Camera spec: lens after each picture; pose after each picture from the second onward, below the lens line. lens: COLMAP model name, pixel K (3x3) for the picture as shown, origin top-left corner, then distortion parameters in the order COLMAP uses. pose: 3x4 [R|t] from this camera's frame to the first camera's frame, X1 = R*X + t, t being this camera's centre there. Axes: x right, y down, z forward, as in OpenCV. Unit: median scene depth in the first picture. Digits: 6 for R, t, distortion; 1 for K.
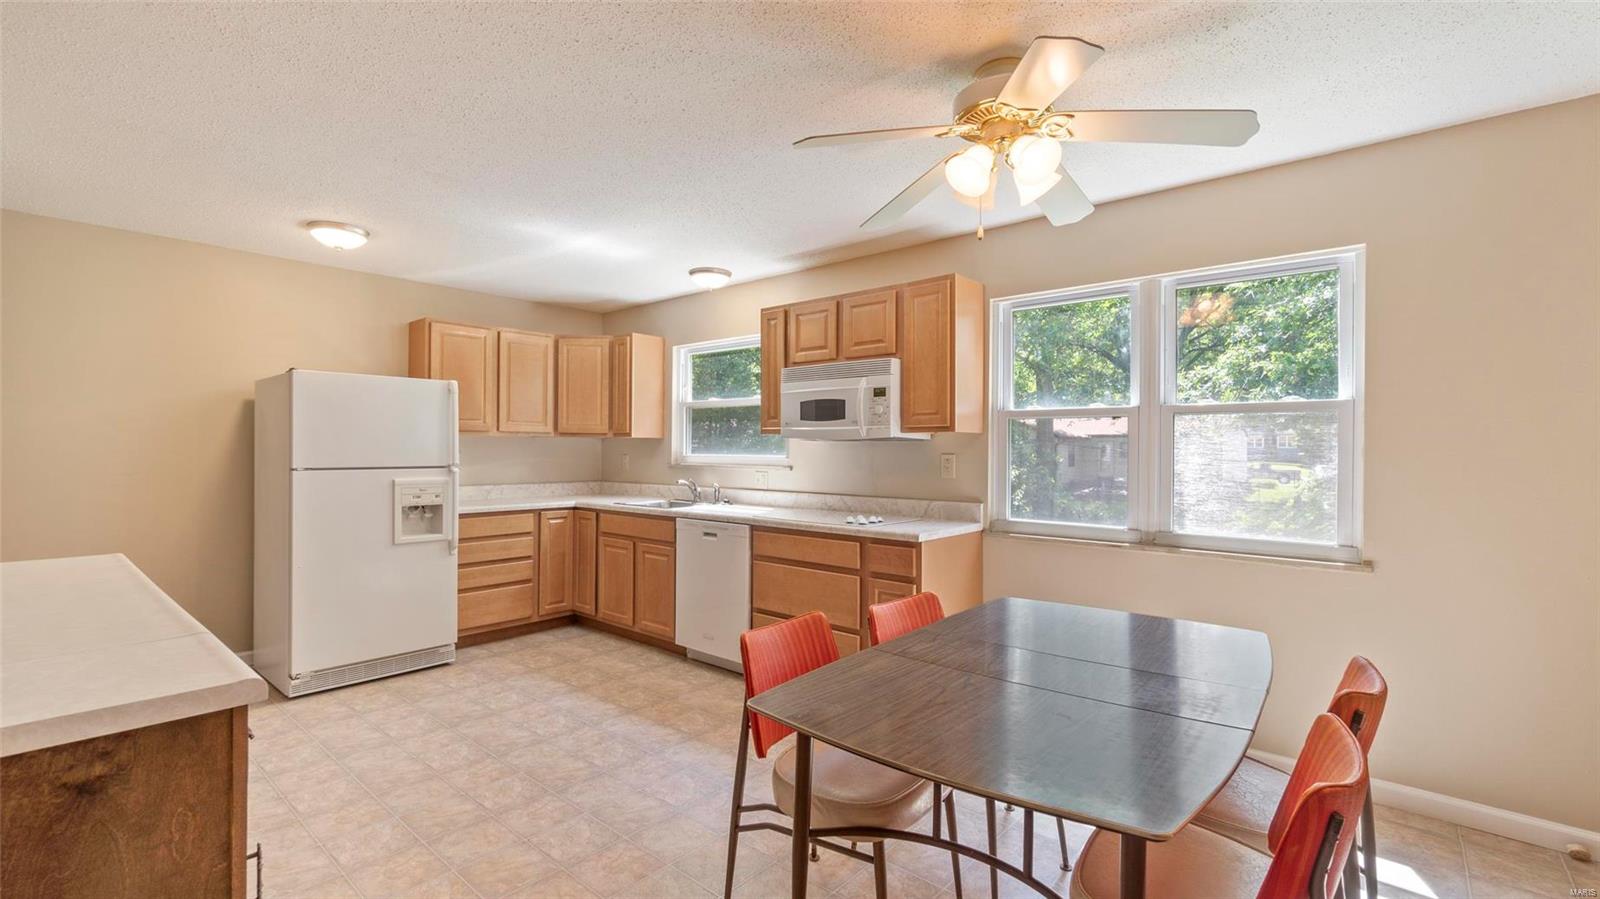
lens RADIAL K [[707.7, 0, 800.4], [0, 707.7, 449.2], [0, 0, 1]] dist [0.000093, 0.000672]
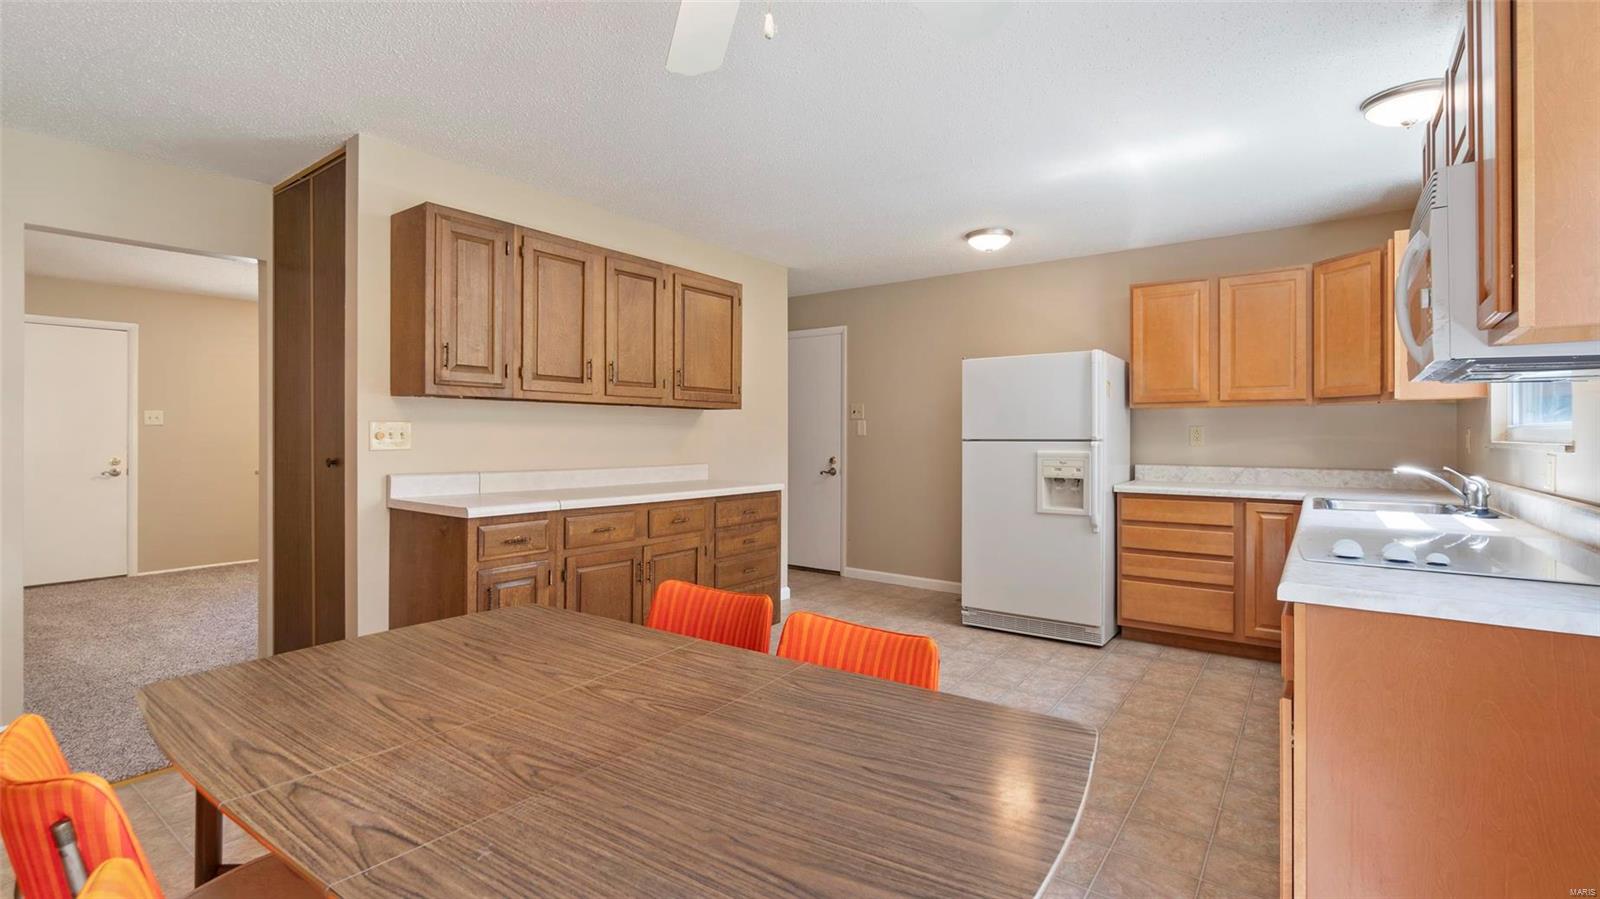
lens RADIAL K [[707.7, 0, 750.8], [0, 707.7, 437.0], [0, 0, 1]] dist [0.000093, 0.000672]
pose [[0.036237, -0.008524, -0.999307, 0.452360], [0.000475, 0.999964, -0.008512, 0.028766], [0.999343, -0.000166, 0.036239, 0.511941]]
